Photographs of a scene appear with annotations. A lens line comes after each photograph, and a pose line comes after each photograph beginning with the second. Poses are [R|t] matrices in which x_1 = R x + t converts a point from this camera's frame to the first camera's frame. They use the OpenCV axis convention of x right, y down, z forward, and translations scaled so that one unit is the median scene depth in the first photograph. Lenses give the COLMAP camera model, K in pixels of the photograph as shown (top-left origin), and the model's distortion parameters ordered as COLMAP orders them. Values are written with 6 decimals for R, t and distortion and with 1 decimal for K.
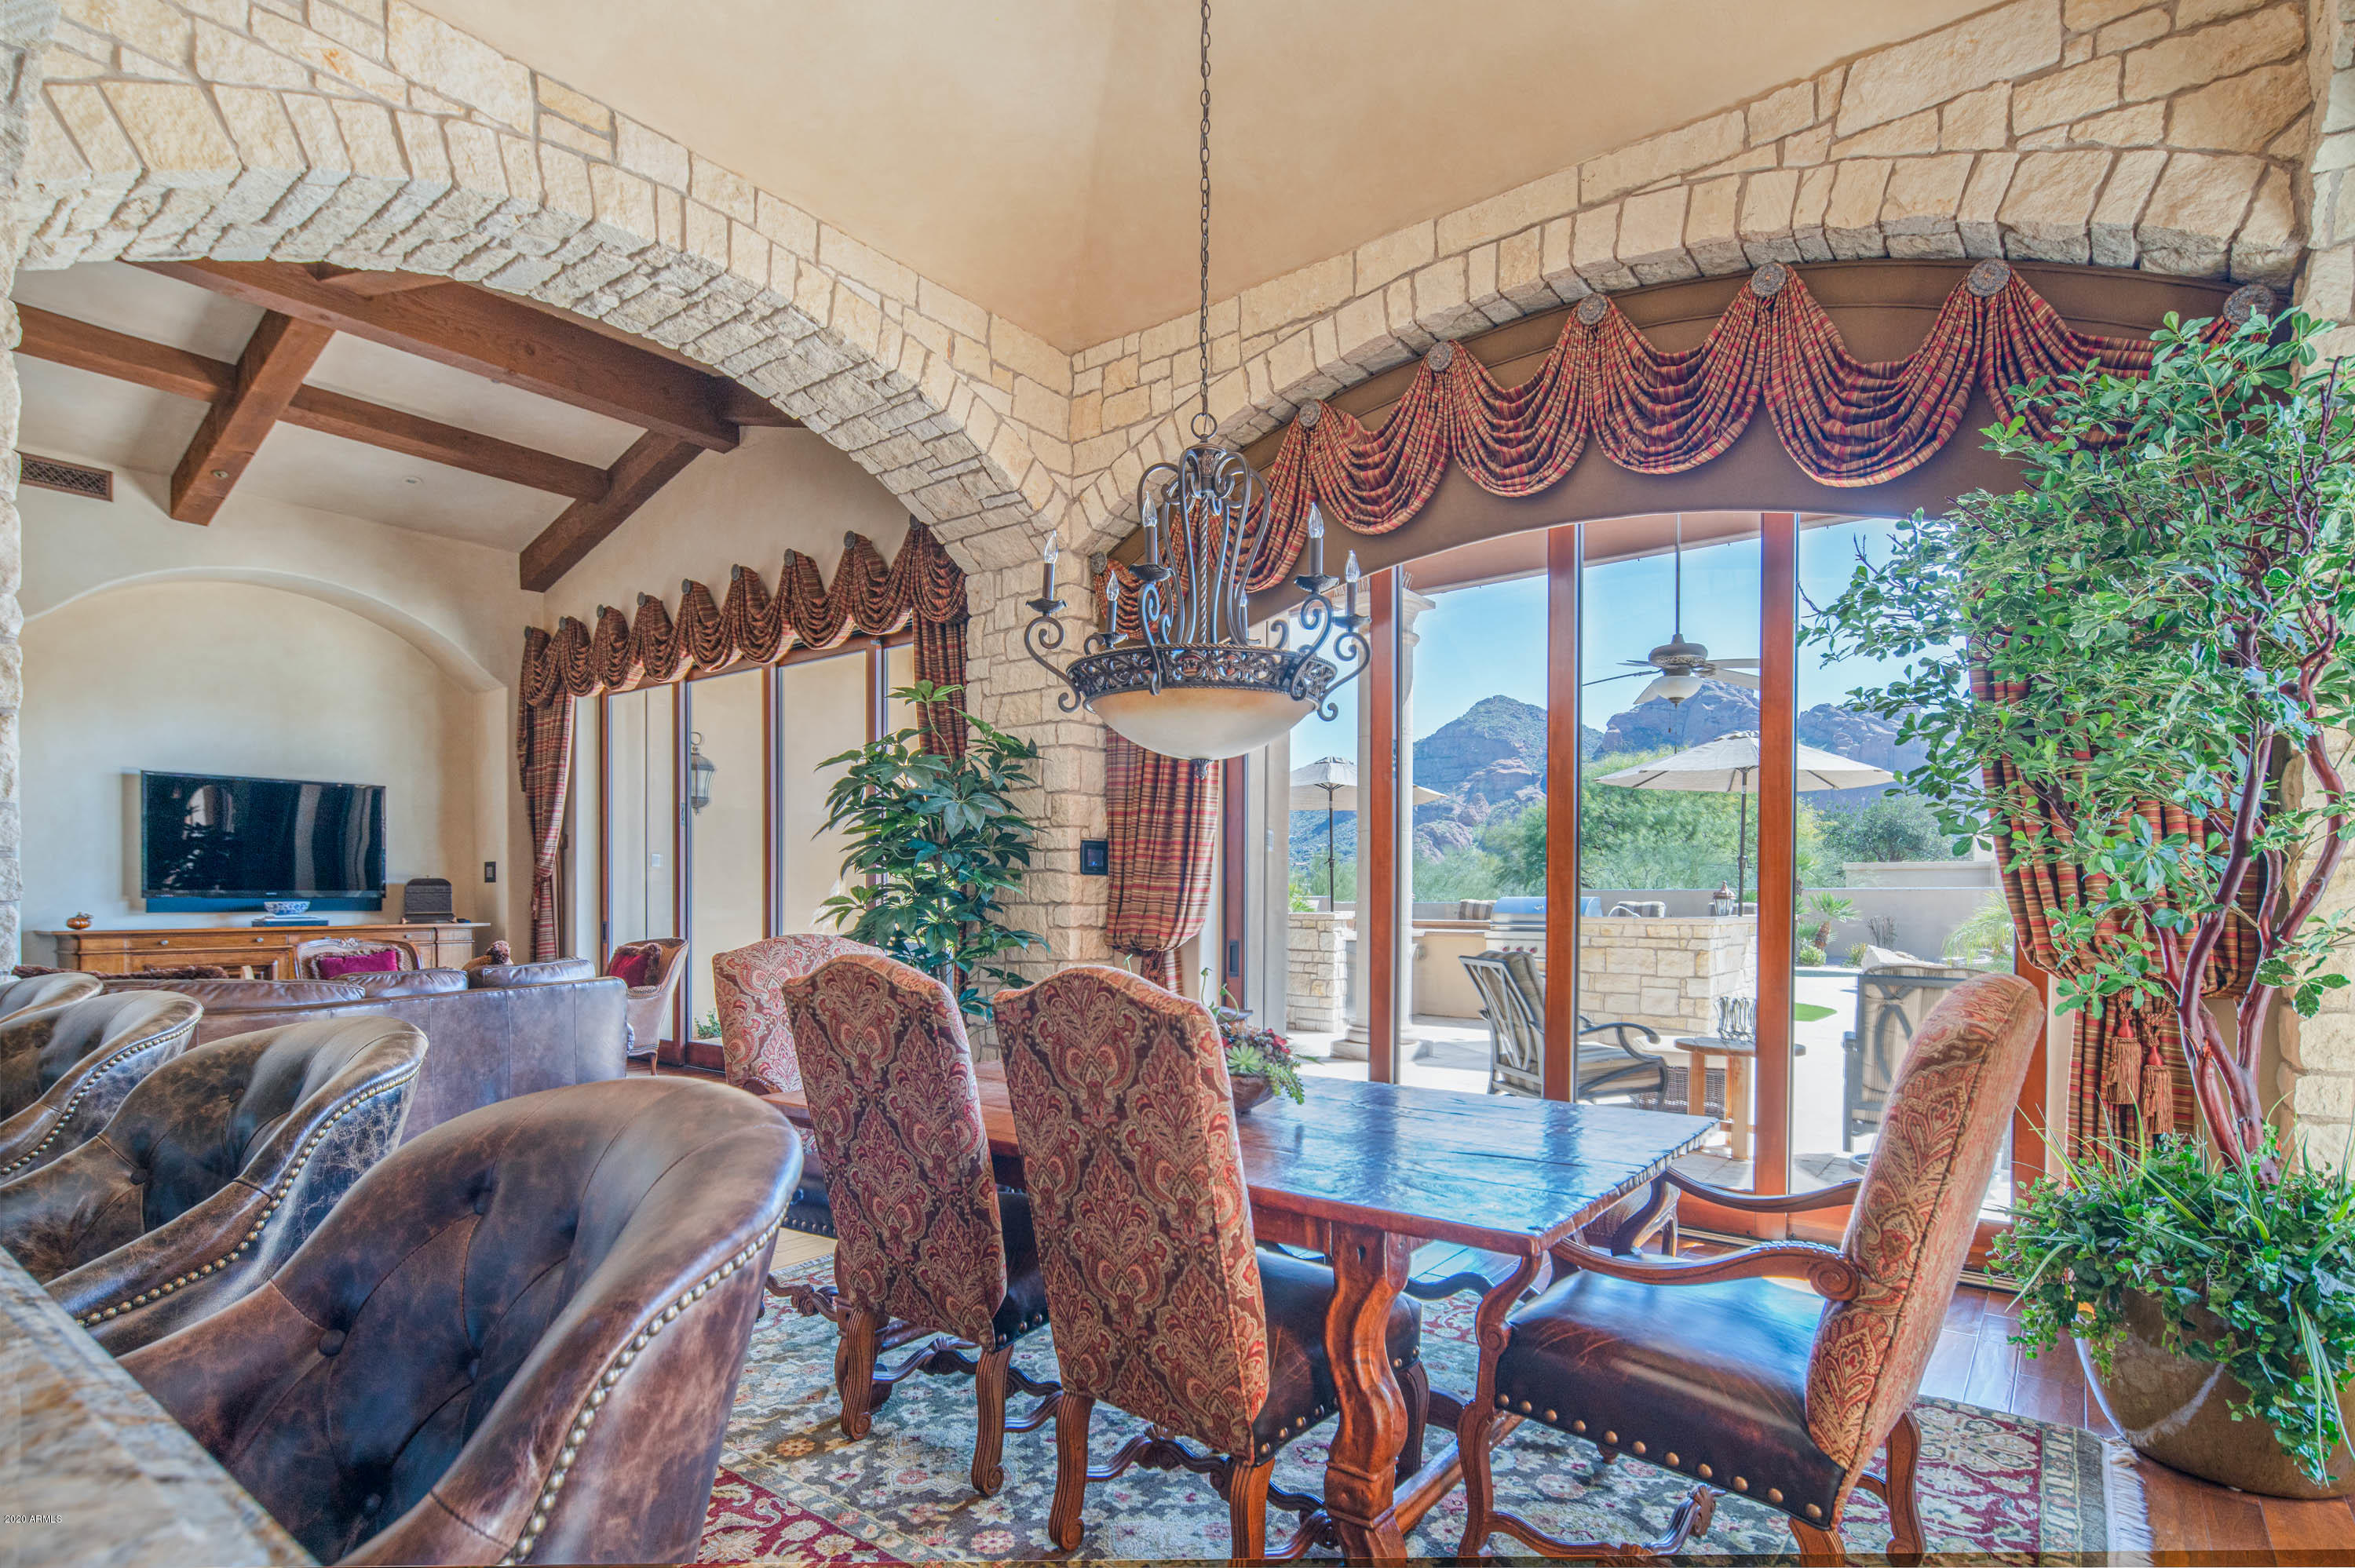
lens RADIAL K [[1177.2, 0, 1174.8], [0, 1177.2, 916.6], [0, 0, 1]] dist [-0.002868, -0.002685]
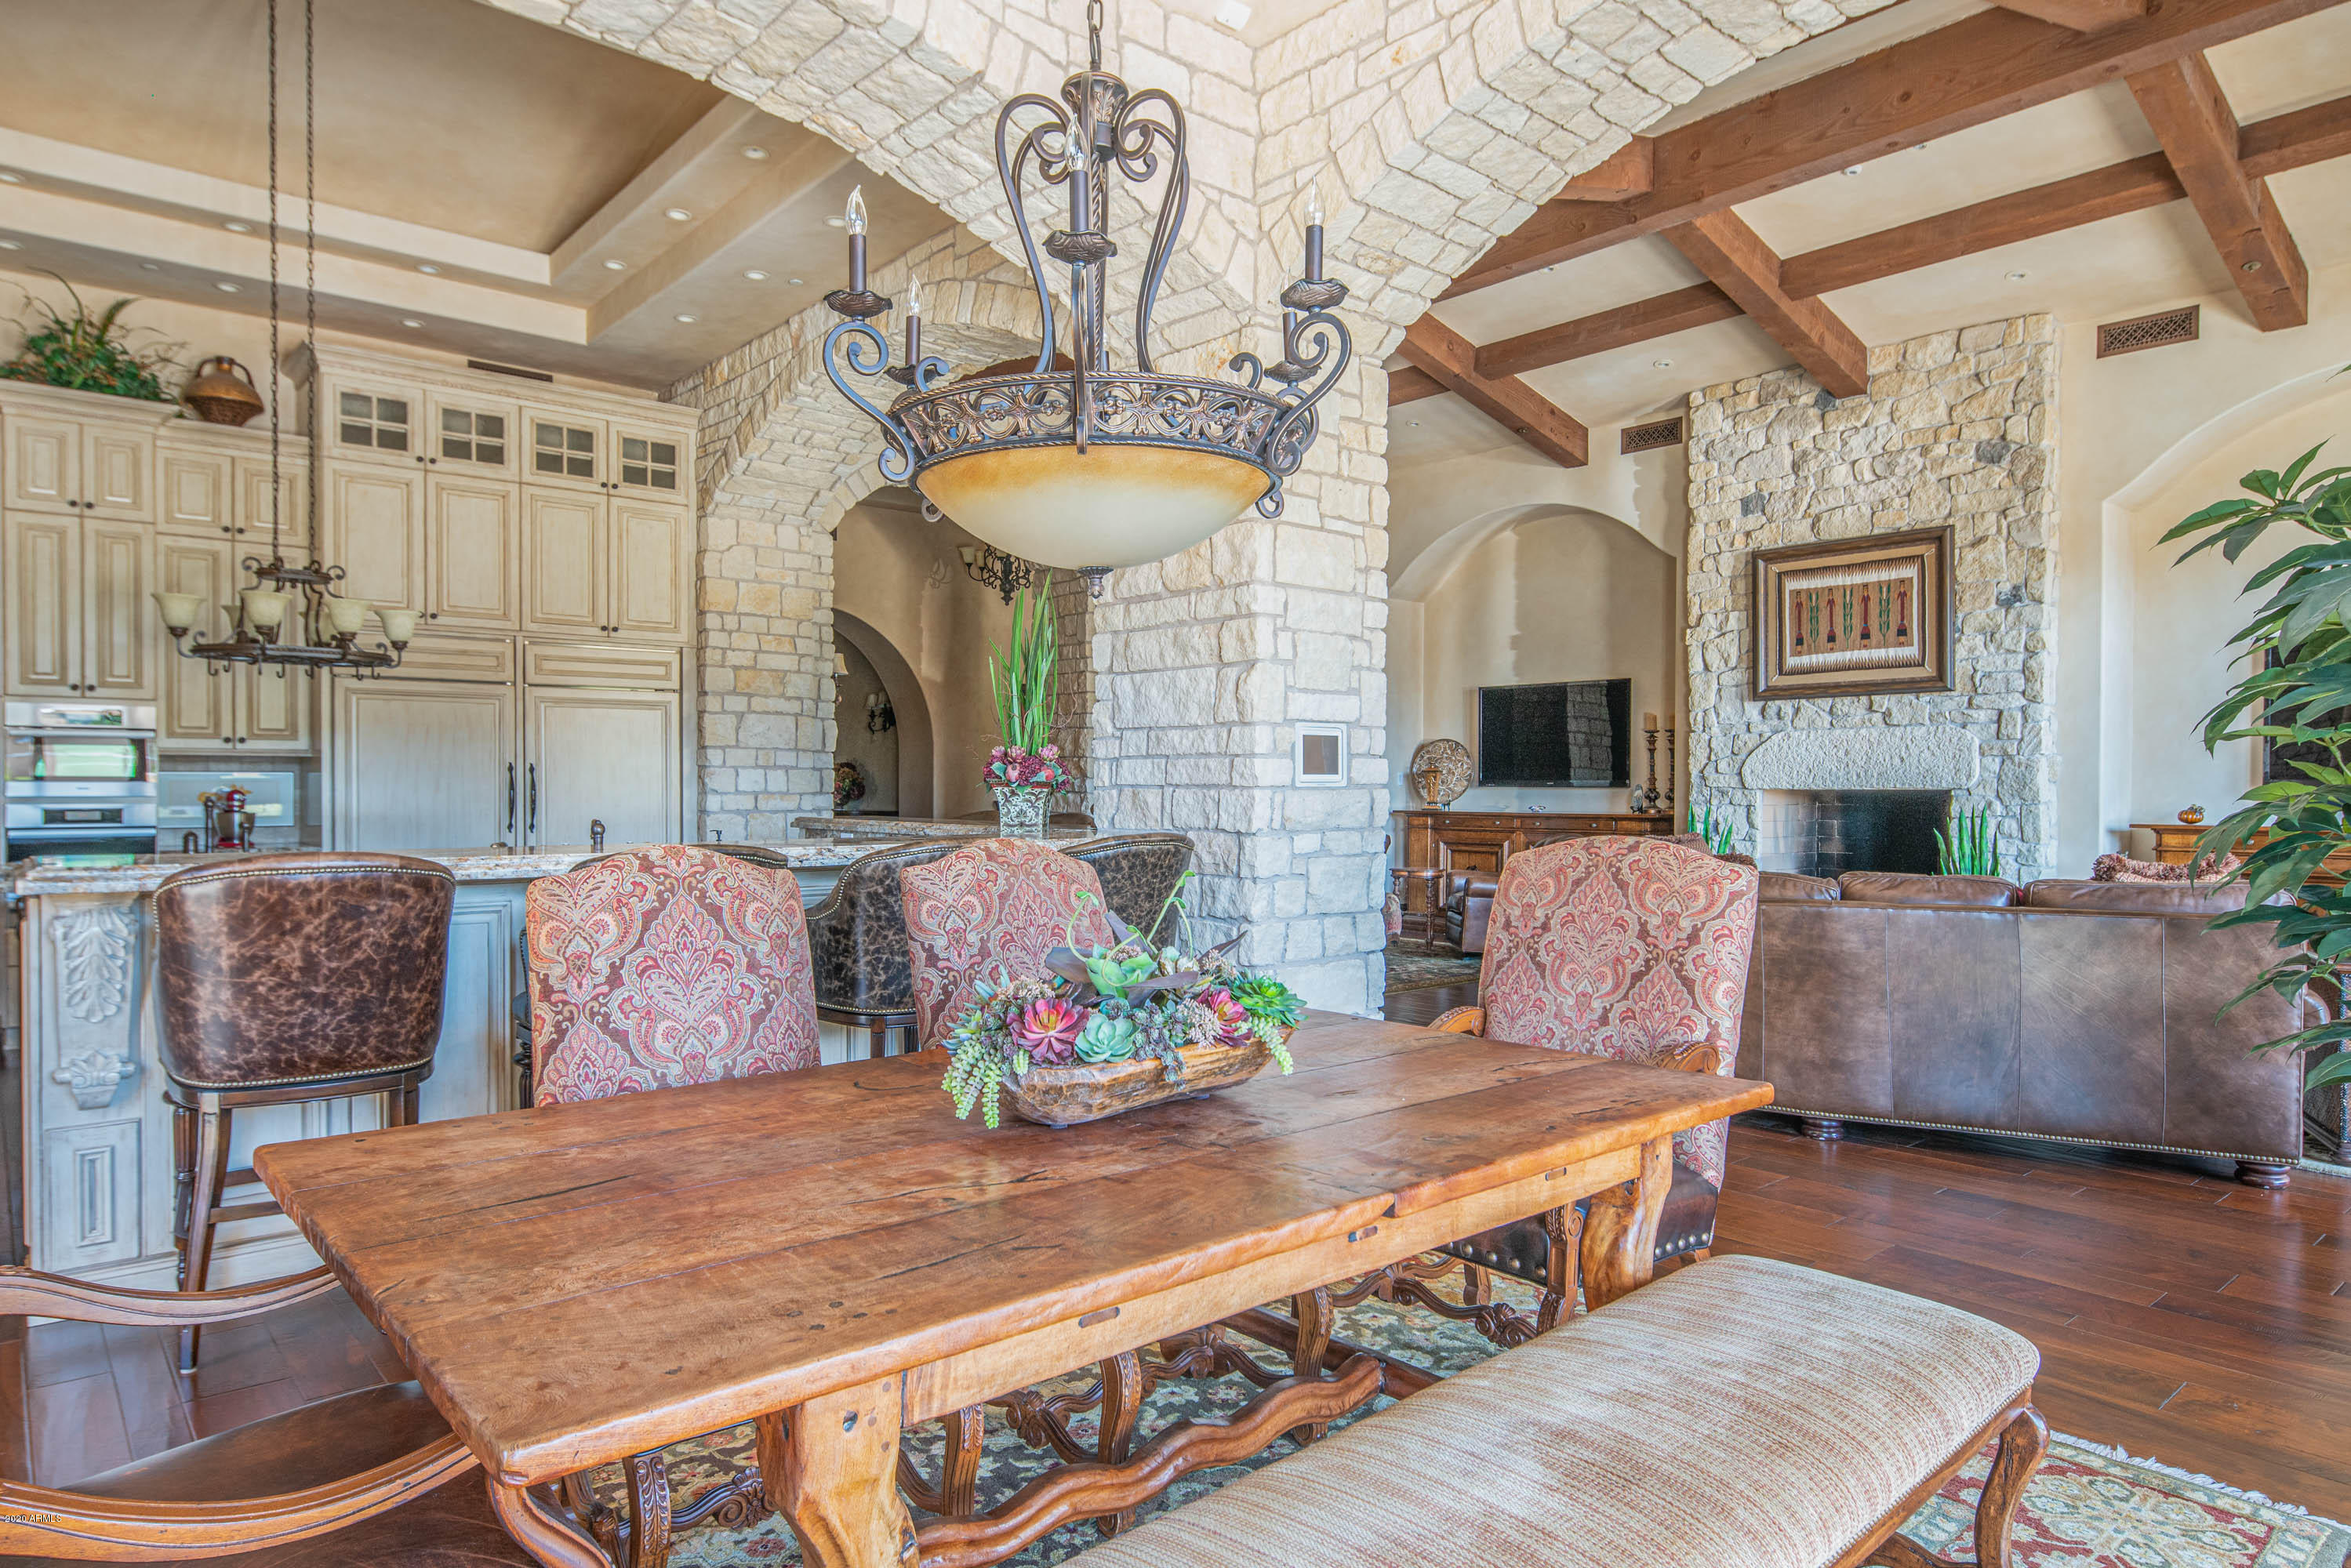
lens RADIAL K [[1382.1, 0, 1129.7], [0, 1382.1, 797.9], [0, 0, 1]] dist [0.000512, -0.001907]
pose [[-0.210514, 0.008436, -0.977554, 0.531841], [-0.017529, 0.999769, 0.012402, -0.013960], [0.977434, 0.019746, -0.210318, 0.830274]]
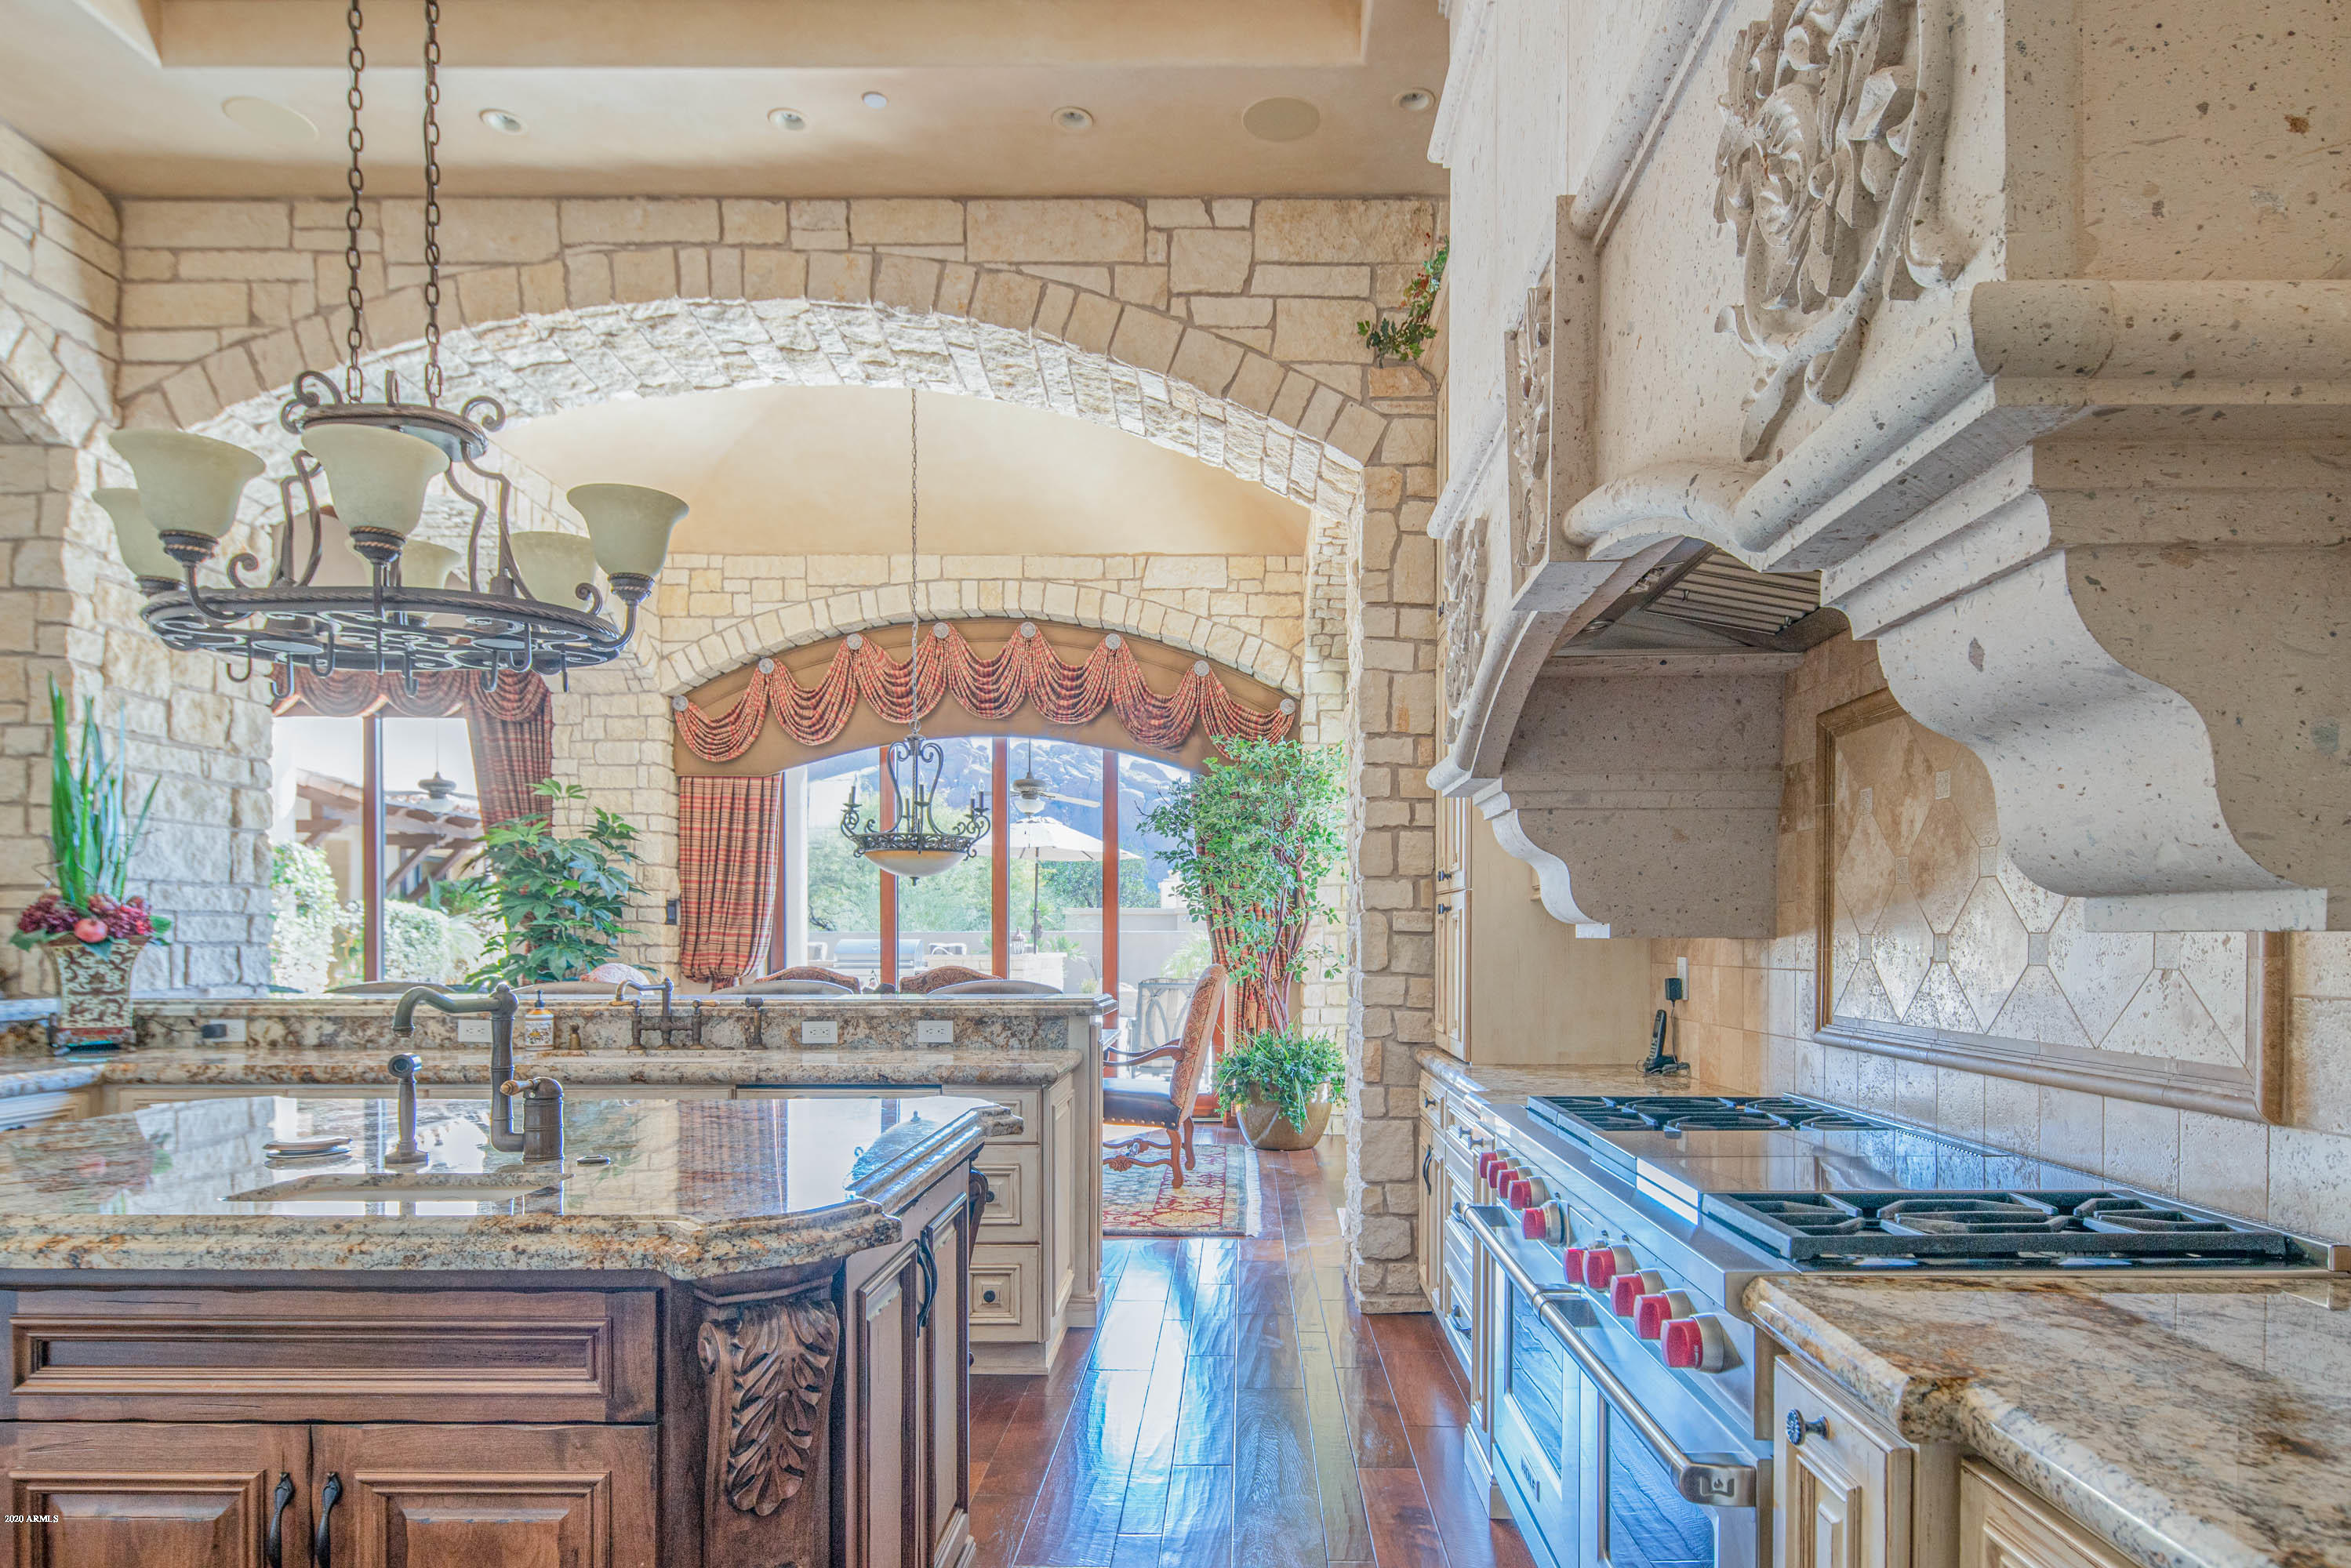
lens RADIAL K [[1347.1, 0, 1238.1], [0, 1347.1, 954.2], [0, 0, 1]] dist [0.000232, -0.001472]
pose [[0.791000, -0.007512, 0.611771, -0.732277], [0.010286, 0.999947, -0.001022, 0.011222], [-0.611730, 0.007101, 0.791035, -0.950745]]
